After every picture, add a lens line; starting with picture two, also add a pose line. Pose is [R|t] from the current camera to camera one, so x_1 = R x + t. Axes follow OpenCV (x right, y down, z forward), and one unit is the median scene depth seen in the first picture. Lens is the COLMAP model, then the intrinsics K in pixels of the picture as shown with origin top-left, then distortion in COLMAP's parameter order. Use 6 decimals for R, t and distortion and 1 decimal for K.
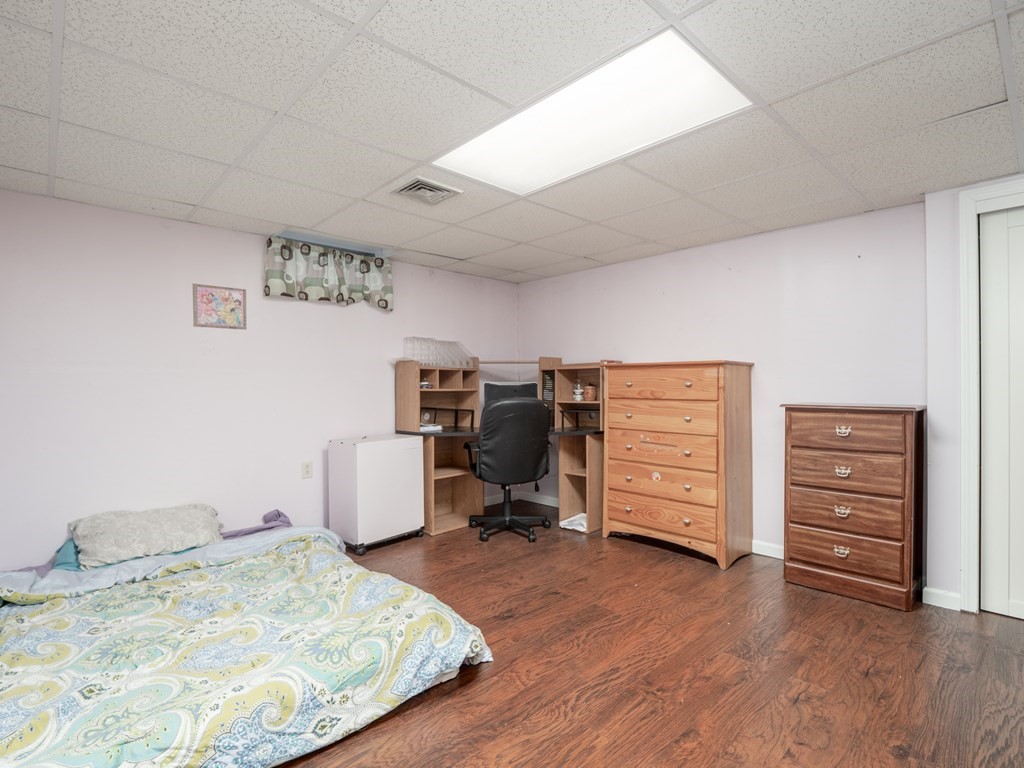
lens RADIAL K [[511.1, 0, 510.7], [0, 511.1, 387.8], [0, 0, 1]] dist [-0.005805, -0.002334]
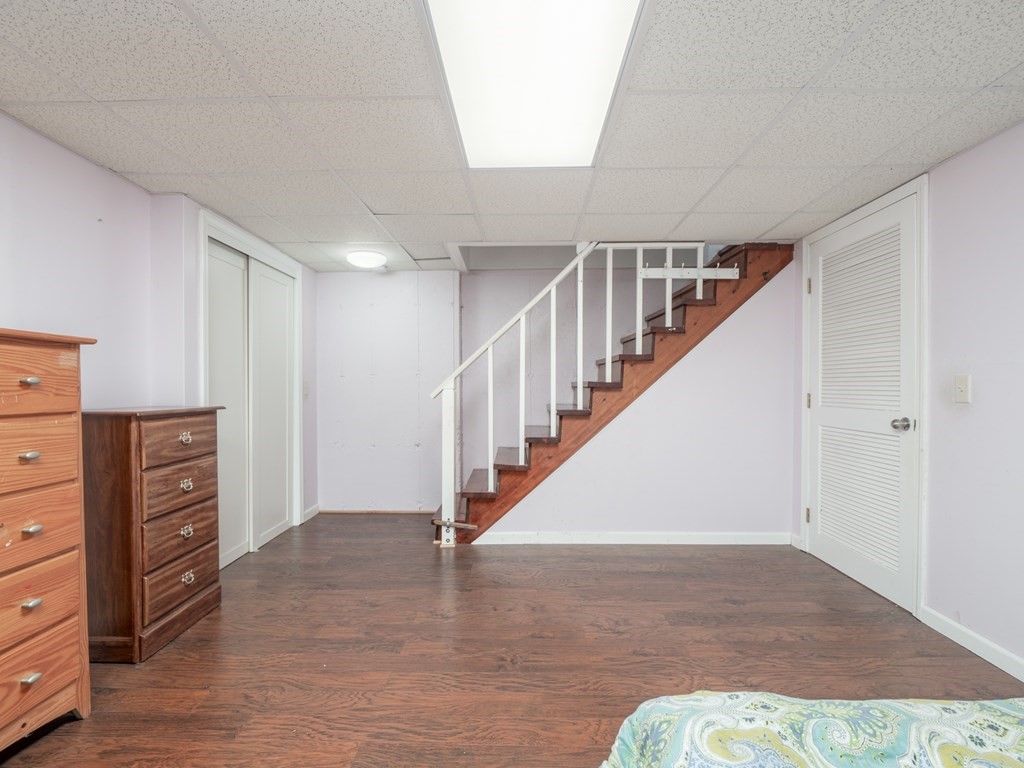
lens RADIAL K [[511.1, 0, 510.7], [0, 511.1, 387.8], [0, 0, 1]] dist [-0.005805, -0.002334]
pose [[-0.711082, 0.000281, 0.703109, -0.341324], [0.008989, 0.999922, 0.008691, -0.002032], [-0.703052, 0.012500, -0.711029, 1.221805]]
